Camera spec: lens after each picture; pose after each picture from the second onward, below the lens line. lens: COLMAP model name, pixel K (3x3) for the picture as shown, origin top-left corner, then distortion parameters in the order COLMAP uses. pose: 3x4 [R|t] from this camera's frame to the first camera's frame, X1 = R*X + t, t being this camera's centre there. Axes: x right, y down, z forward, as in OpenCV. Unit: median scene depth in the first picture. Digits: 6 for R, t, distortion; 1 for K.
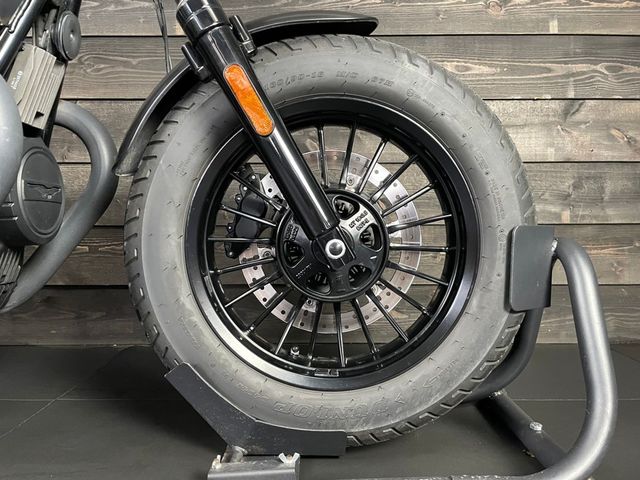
lens RADIAL K [[499.8, 0, 328.6], [0, 499.8, 244.5], [0, 0, 1]] dist [0.012631, 0.002481]
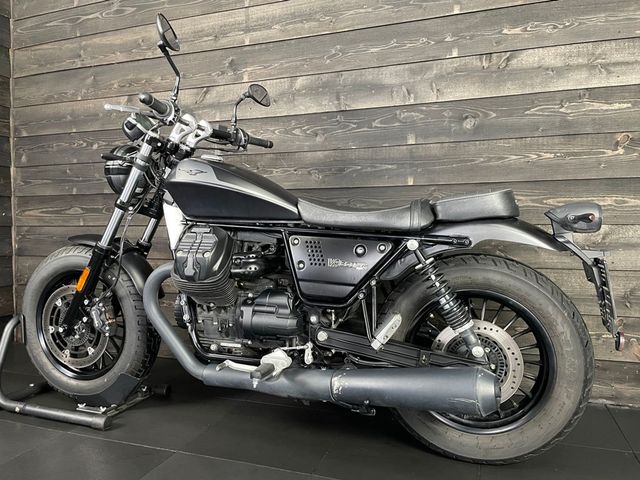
lens RADIAL K [[488.5, 0, 316.5], [0, 488.5, 241.0], [0, 0, 1]] dist [0.079430, -0.106432]
pose [[0.938770, 0.009982, -0.344401, -0.042656], [-0.012253, 0.999915, -0.004419, -0.232420], [0.344328, 0.008368, 0.938812, -0.553628]]
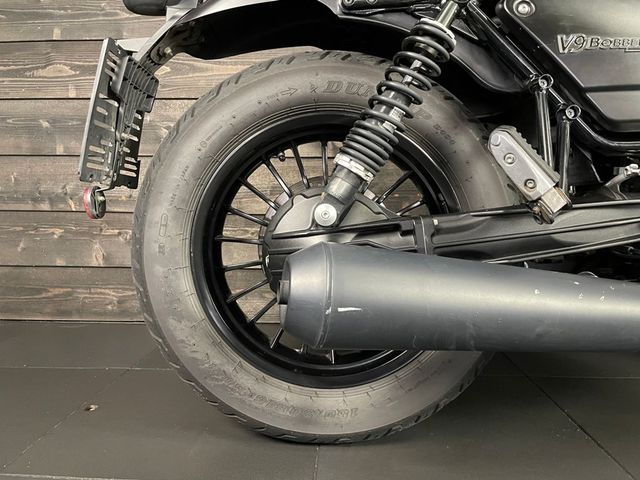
lens RADIAL K [[488.5, 0, 322.0], [0, 488.5, 235.5], [0, 0, 1]] dist [0.079430, -0.106432]
pose [[0.998839, 0.012919, -0.046413, -1.012946], [-0.012064, 0.999753, 0.018640, -0.009809], [0.046643, -0.018058, 0.998748, -0.090182]]
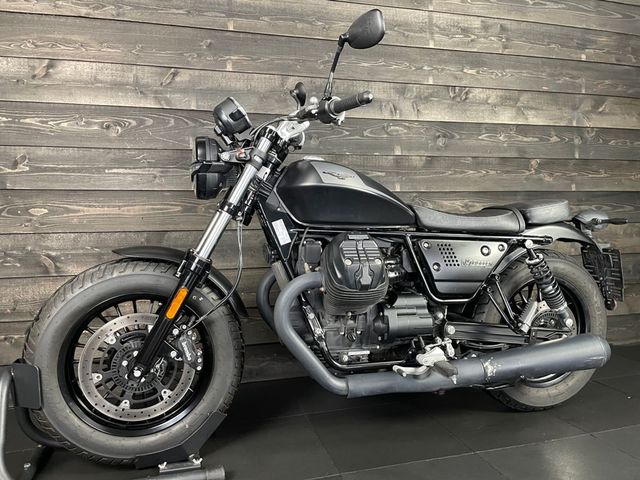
lens RADIAL K [[488.5, 0, 322.3], [0, 488.5, 241.3], [0, 0, 1]] dist [0.079430, -0.106432]
pose [[0.964154, -0.023016, 0.264343, -1.018597], [0.022826, 0.999732, 0.003788, -0.254868], [-0.264359, 0.002382, 0.964421, -0.606396]]
